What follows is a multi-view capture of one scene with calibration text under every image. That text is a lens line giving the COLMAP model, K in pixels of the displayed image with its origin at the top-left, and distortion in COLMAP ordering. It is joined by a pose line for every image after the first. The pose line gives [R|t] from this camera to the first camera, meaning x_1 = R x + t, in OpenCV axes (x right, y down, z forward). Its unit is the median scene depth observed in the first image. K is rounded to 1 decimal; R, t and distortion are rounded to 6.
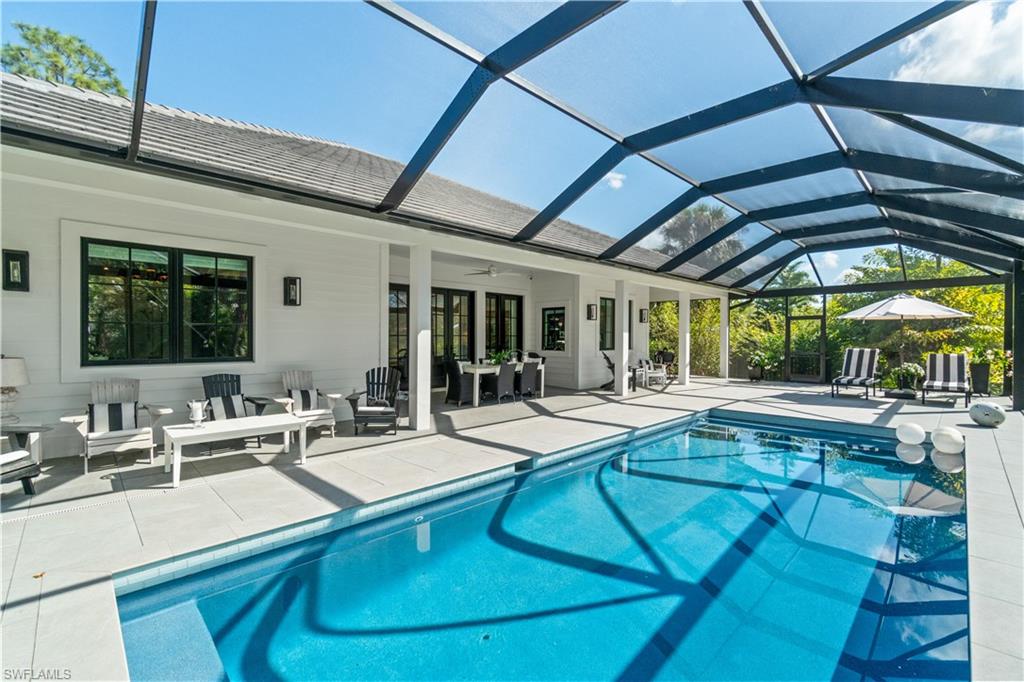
lens RADIAL K [[452.6, 0, 507.4], [0, 452.6, 336.1], [0, 0, 1]] dist [-0.021458, 0.000401]
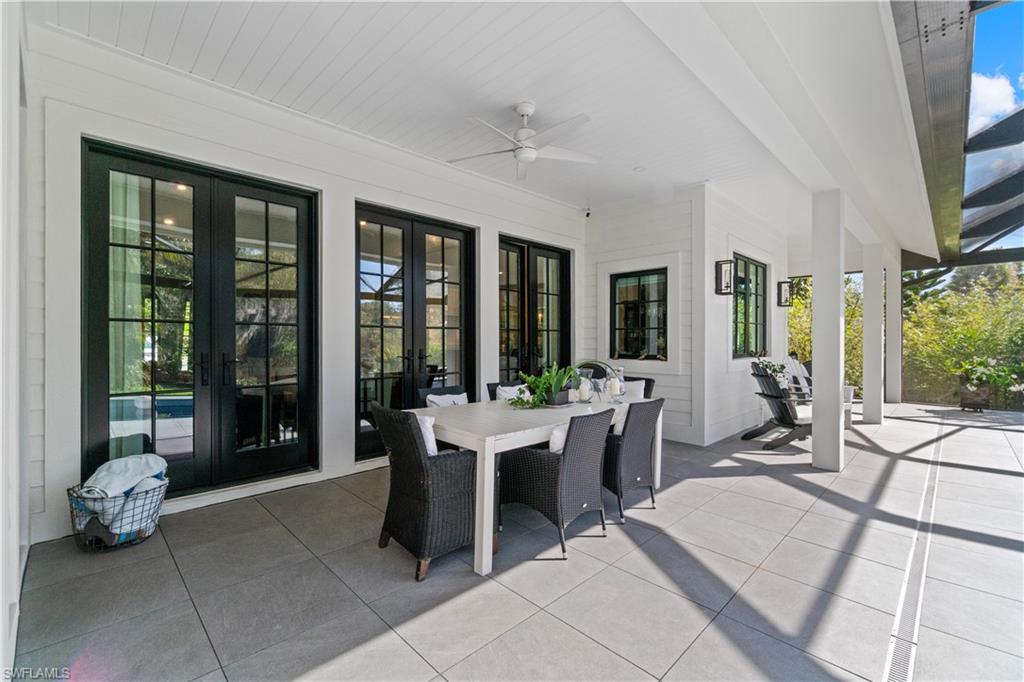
lens RADIAL K [[452.6, 0, 507.4], [0, 452.6, 336.1], [0, 0, 1]] dist [-0.021458, 0.000401]
pose [[0.999987, -0.003983, 0.003163, -0.042852], [0.004019, 0.999927, -0.011426, 0.012115], [-0.003117, 0.011438, 0.999930, 0.560810]]
